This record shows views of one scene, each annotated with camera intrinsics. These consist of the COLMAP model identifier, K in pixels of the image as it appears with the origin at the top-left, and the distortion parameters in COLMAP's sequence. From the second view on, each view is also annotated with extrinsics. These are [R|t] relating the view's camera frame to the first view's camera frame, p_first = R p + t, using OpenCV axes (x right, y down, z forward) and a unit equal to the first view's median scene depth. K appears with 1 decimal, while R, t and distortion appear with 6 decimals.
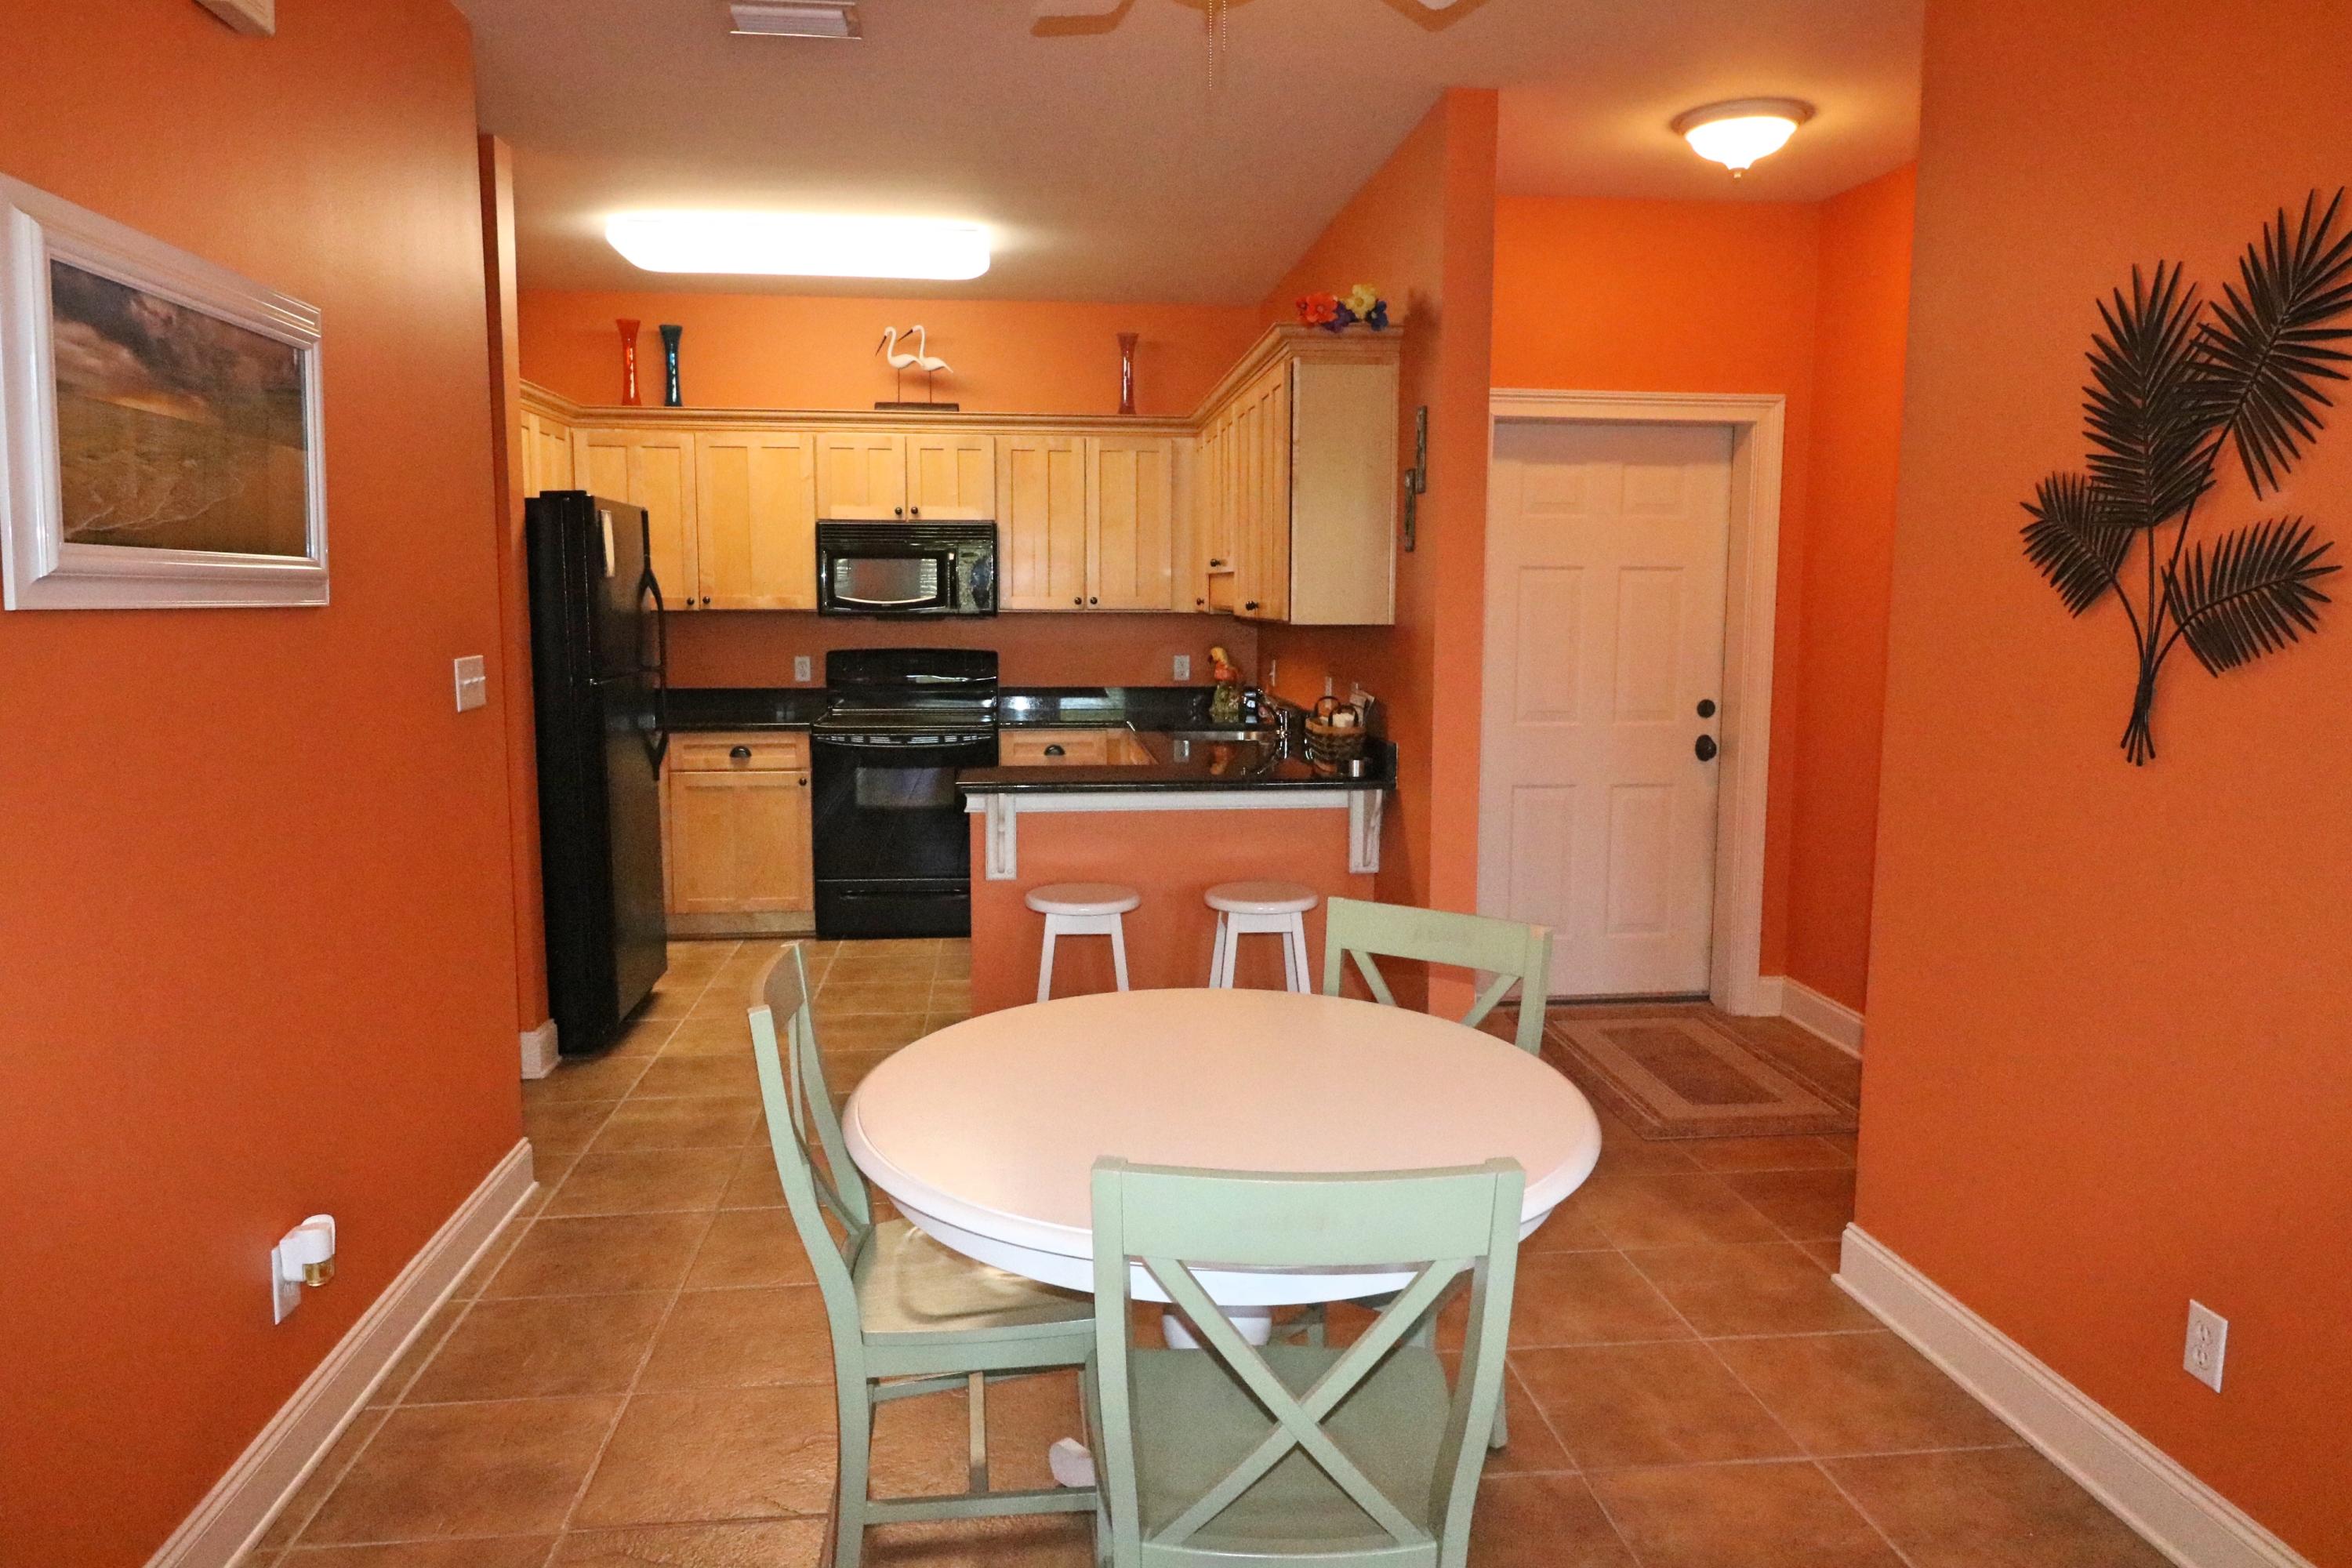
lens RADIAL K [[1512.1, 0, 1176.7], [0, 1512.1, 754.6], [0, 0, 1]] dist [0.009008, -0.008515]
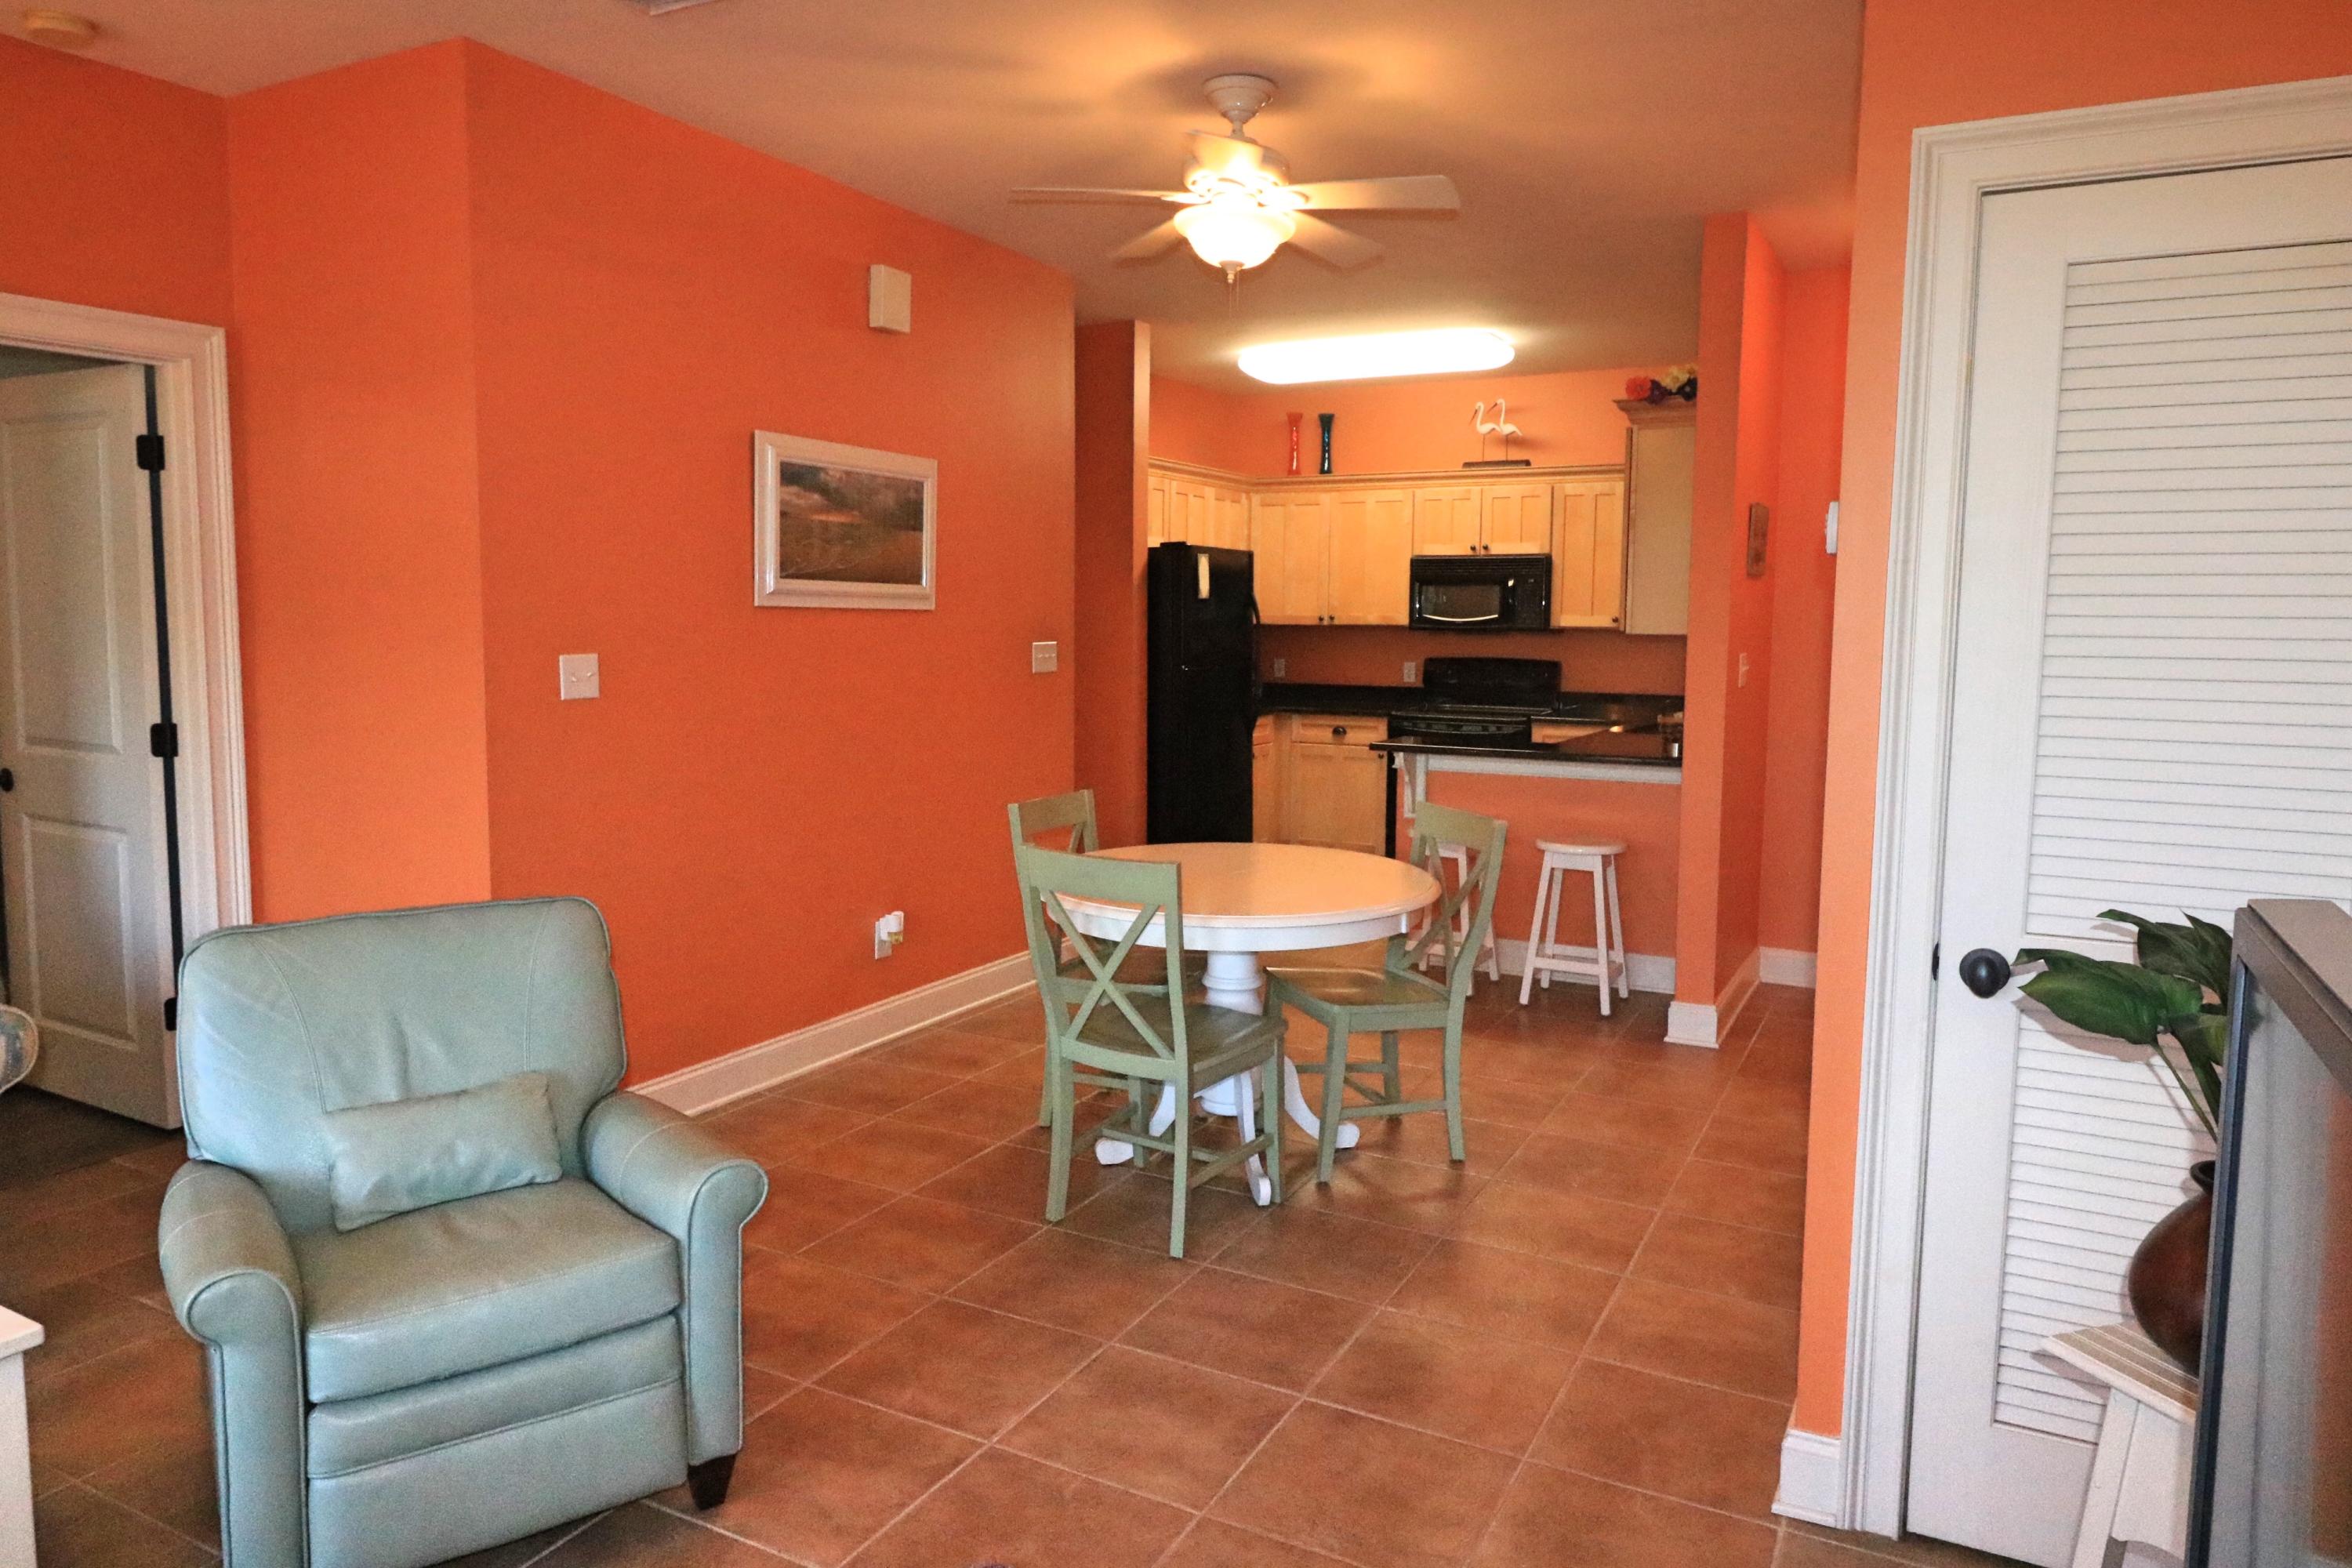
lens RADIAL K [[1512.1, 0, 1161.3], [0, 1512.1, 750.9], [0, 0, 1]] dist [0.009008, -0.008515]
pose [[0.820650, 0.054064, -0.568867, 0.435226], [-0.067079, 0.997746, -0.001944, 0.036994], [0.567480, 0.039755, 0.822427, -0.236398]]
